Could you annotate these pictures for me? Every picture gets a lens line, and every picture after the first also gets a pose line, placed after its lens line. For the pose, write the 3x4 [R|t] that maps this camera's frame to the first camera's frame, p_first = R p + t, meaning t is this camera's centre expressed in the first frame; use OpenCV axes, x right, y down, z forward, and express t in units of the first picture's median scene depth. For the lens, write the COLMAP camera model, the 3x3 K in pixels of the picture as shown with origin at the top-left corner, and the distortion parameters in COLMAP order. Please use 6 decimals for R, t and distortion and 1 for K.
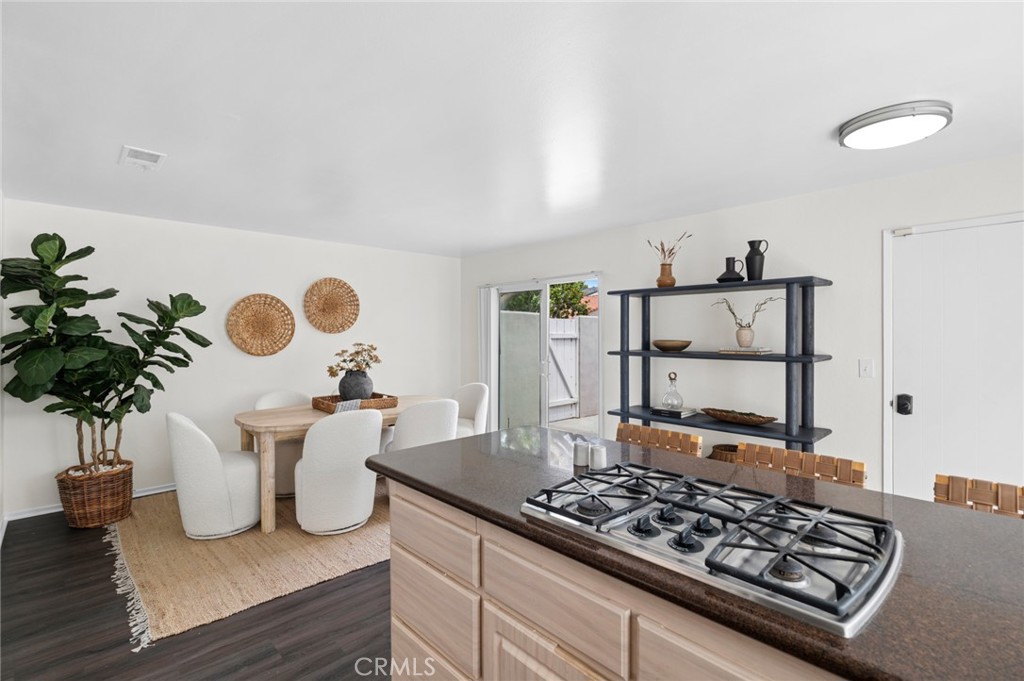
lens RADIAL K [[476.6, 0, 509.8], [0, 476.6, 342.0], [0, 0, 1]] dist [-0.000909, 0.000560]
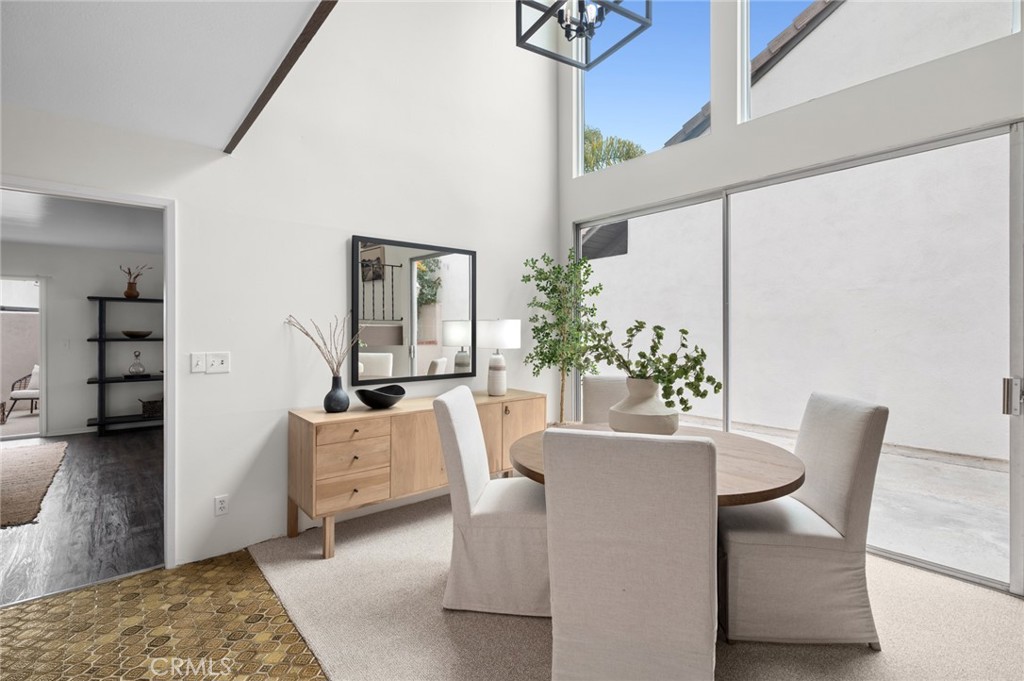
lens RADIAL K [[476.6, 0, 510.9], [0, 476.6, 335.6], [0, 0, 1]] dist [-0.000909, 0.000560]
pose [[0.056341, -0.003237, 0.998406, -1.242270], [0.011777, 0.999927, 0.002577, 0.022749], [-0.998342, 0.011613, 0.056375, -0.353484]]
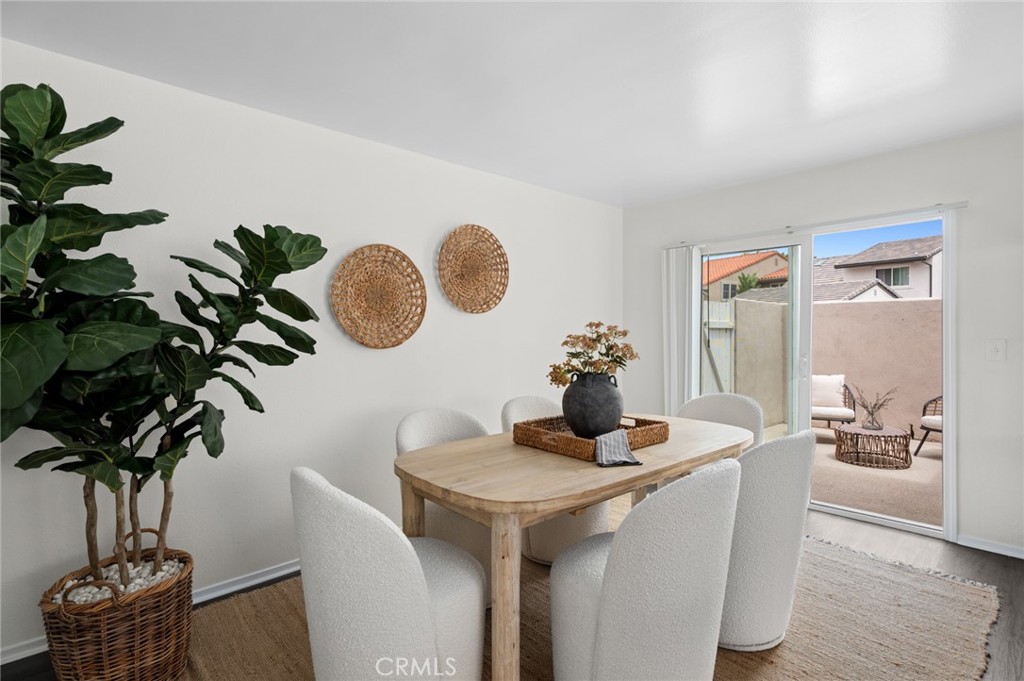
lens RADIAL K [[509.2, 0, 510.9], [0, 509.2, 335.2], [0, 0, 1]] dist [0.003360, 0.000172]
pose [[0.999958, -0.000669, -0.009091, -0.453042], [0.000574, 0.999945, -0.010458, 0.025502], [0.009098, 0.010452, 0.999904, 0.466110]]
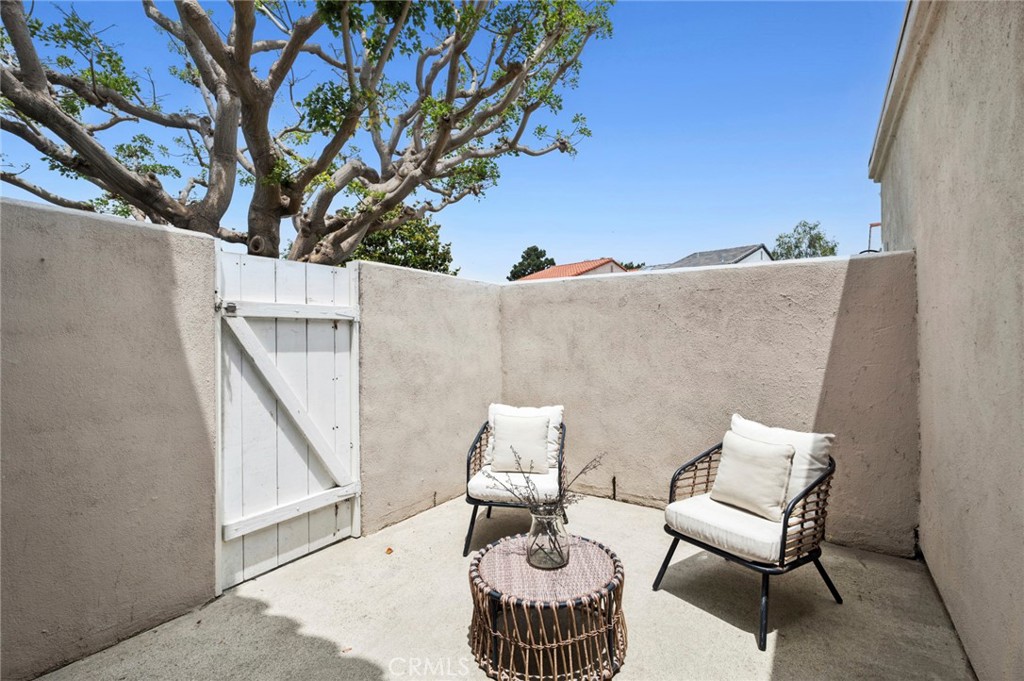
lens RADIAL K [[476.6, 0, 511.9], [0, 476.6, 340.7], [0, 0, 1]] dist [-0.000909, 0.000560]
pose [[0.972153, -0.012272, 0.234028, 0.397860], [0.014905, 0.999844, -0.009483, 0.030130], [-0.233875, 0.012707, 0.972184, 1.407600]]
